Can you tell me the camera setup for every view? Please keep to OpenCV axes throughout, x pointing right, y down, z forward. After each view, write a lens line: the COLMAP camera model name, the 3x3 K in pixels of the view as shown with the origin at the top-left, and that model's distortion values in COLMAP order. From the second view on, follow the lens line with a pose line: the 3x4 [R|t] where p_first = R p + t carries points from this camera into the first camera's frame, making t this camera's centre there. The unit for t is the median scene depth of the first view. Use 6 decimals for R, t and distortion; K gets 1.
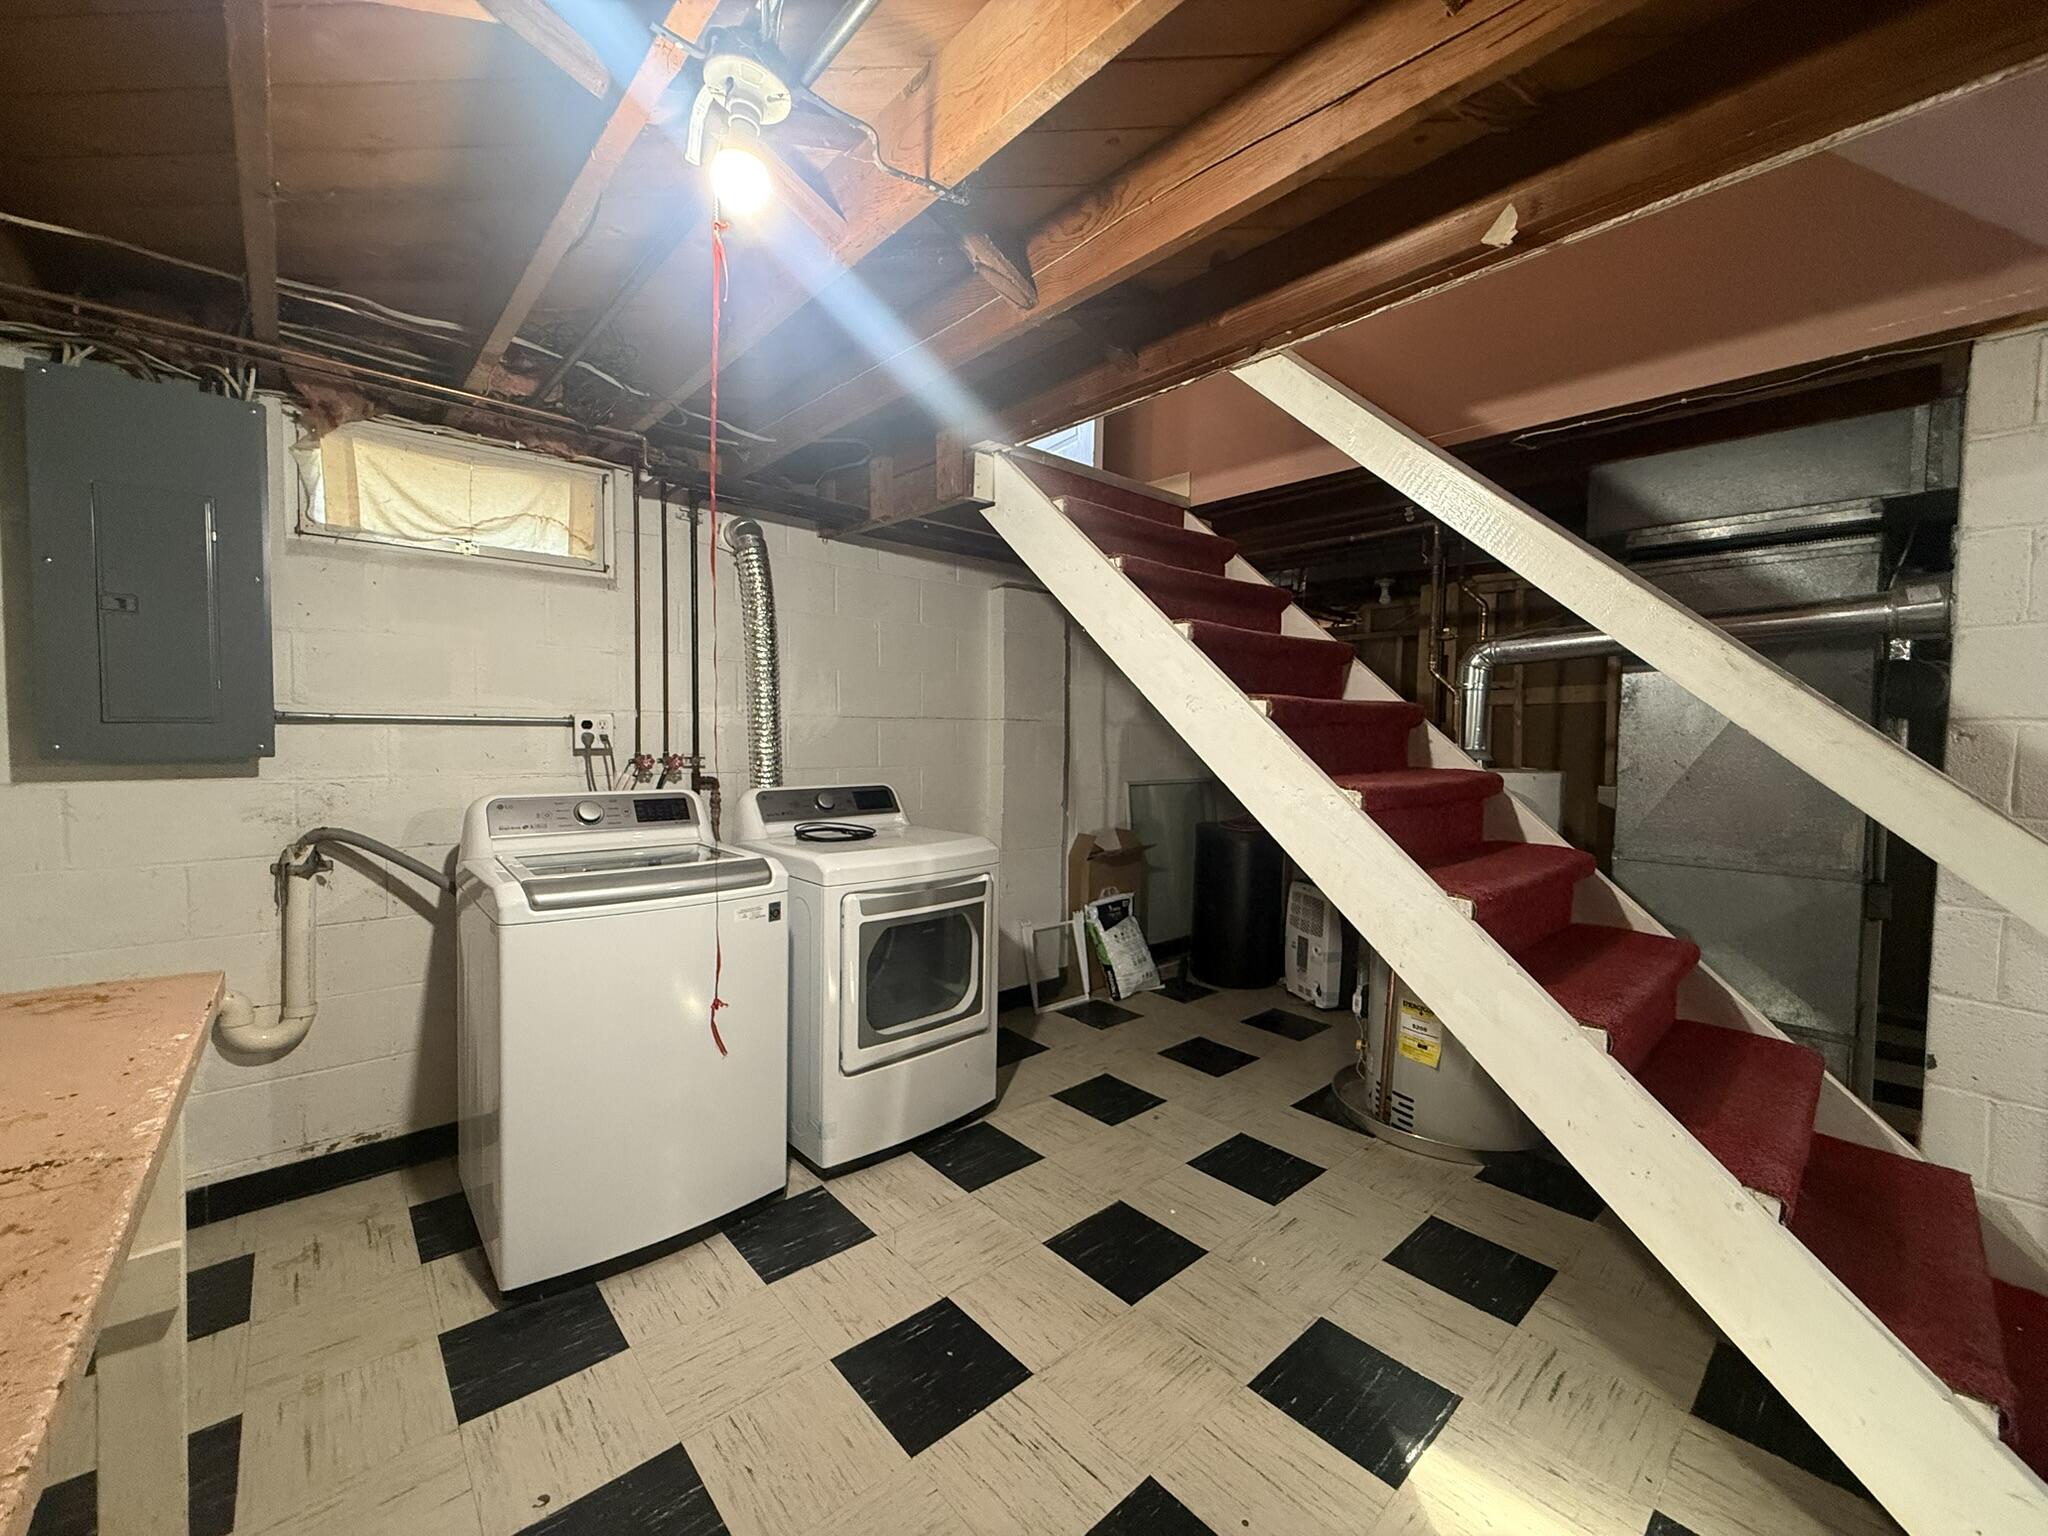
lens RADIAL K [[812.6, 0, 1025.6], [0, 812.6, 766.2], [0, 0, 1]] dist [0.000006, 0.000135]
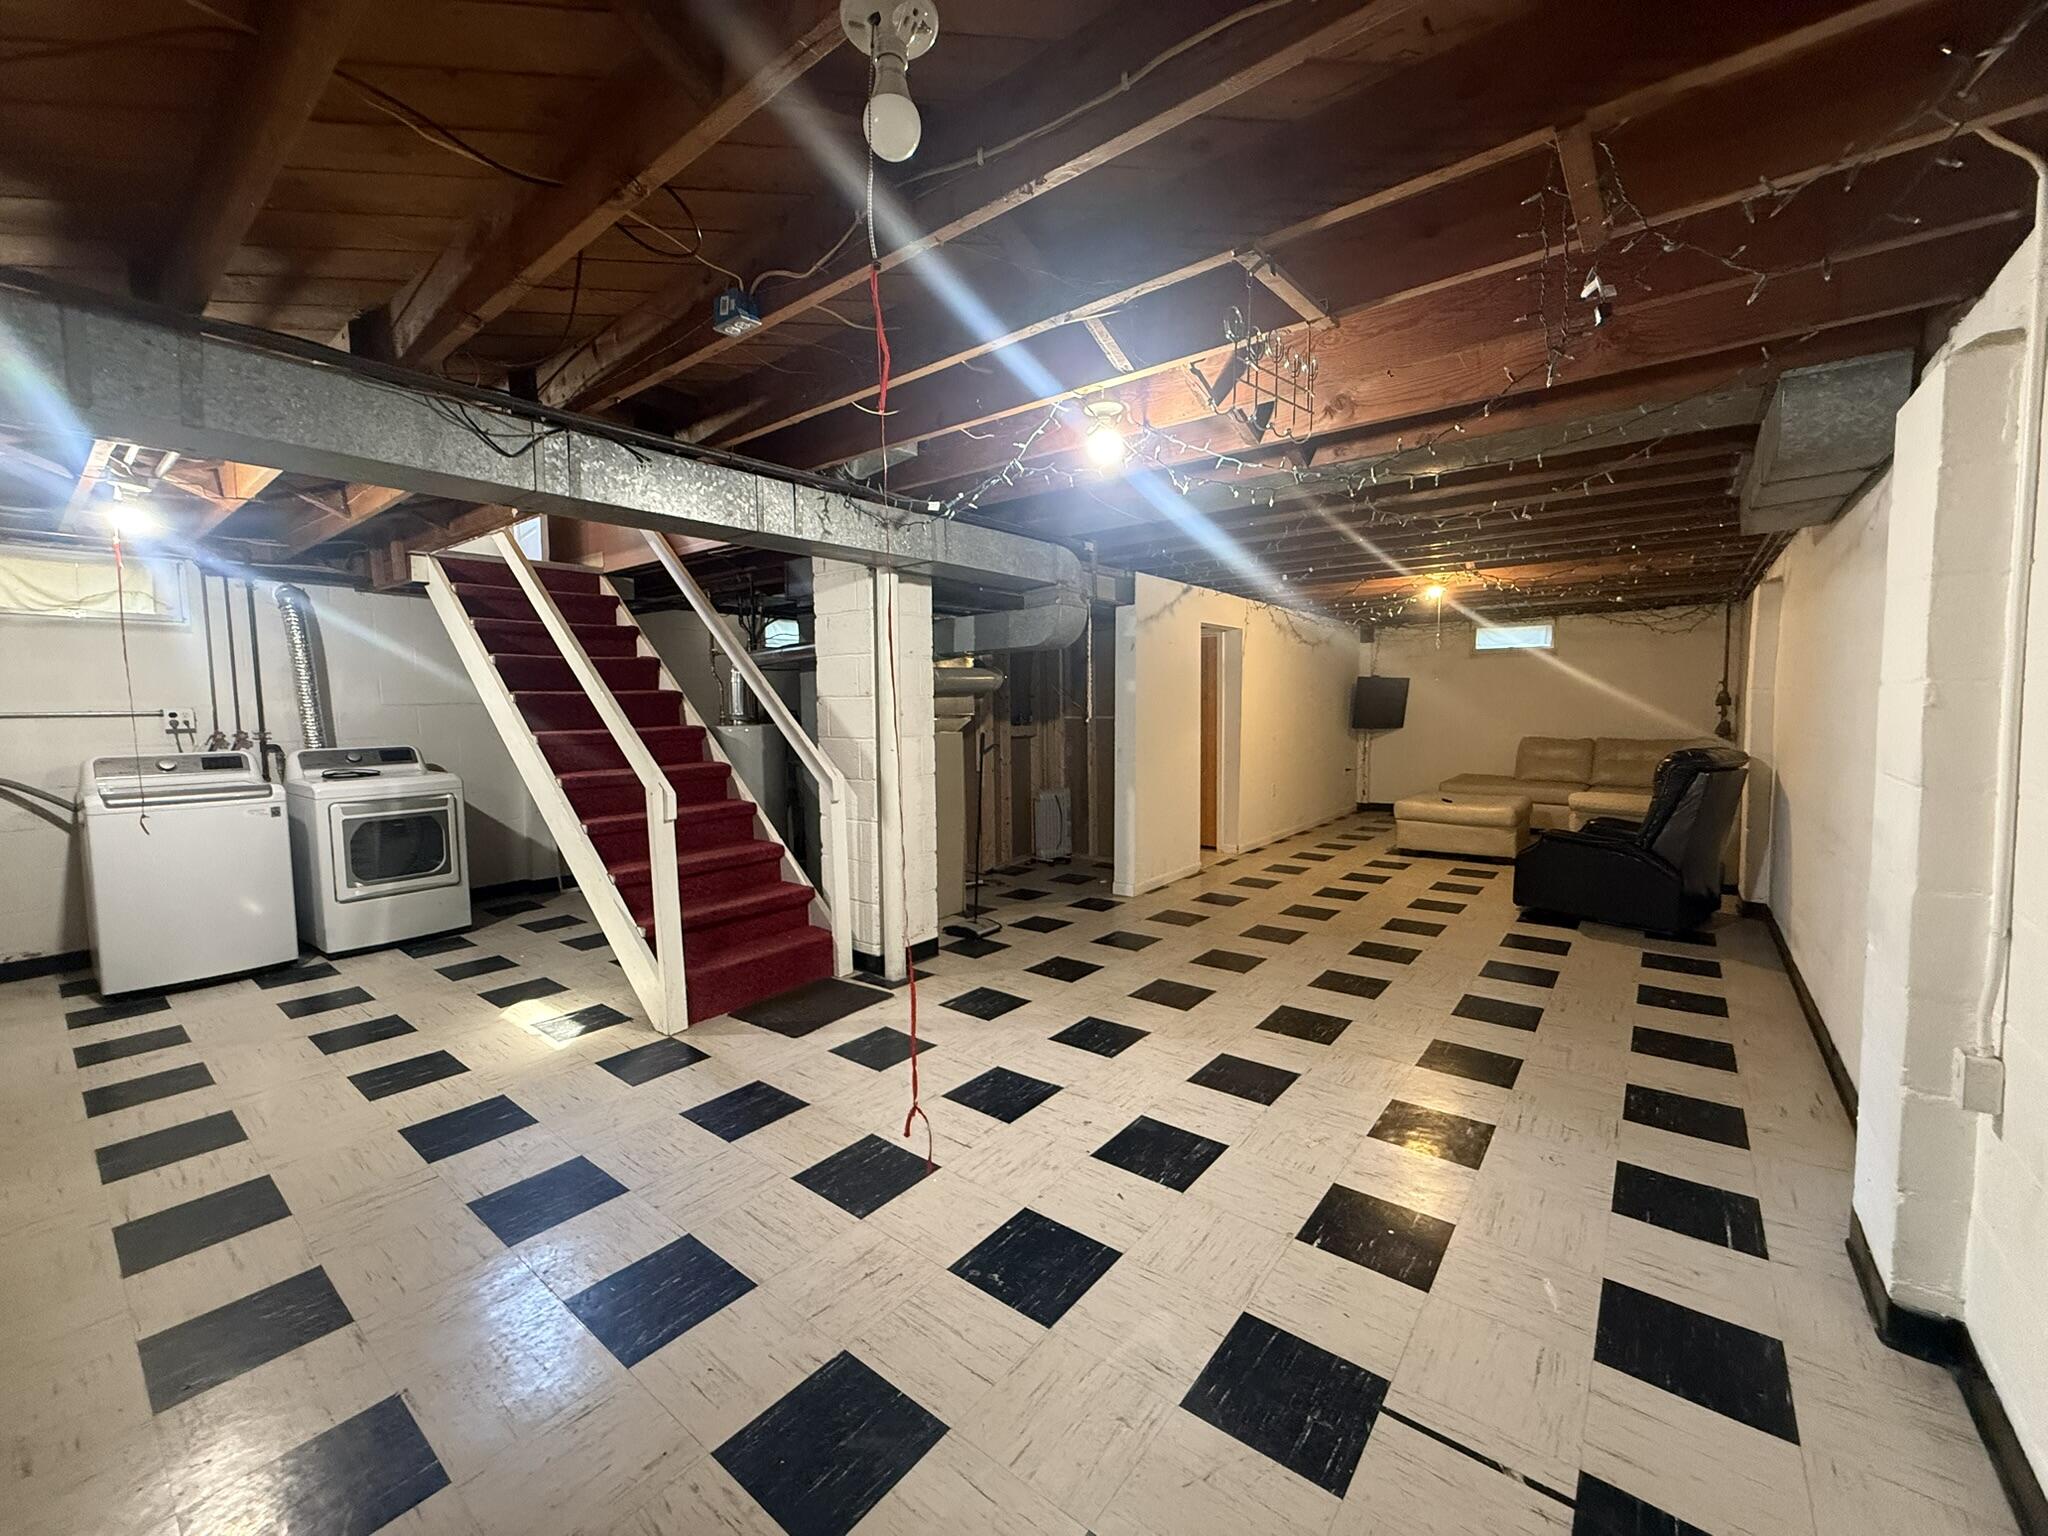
lens RADIAL K [[812.6, 0, 1025.2], [0, 812.6, 765.9], [0, 0, 1]] dist [0.000006, 0.000135]
pose [[0.986079, -0.040190, 0.161348, 0.932545], [0.035170, 0.998808, 0.033847, 0.059743], [-0.162516, -0.027701, 0.986317, -0.959659]]
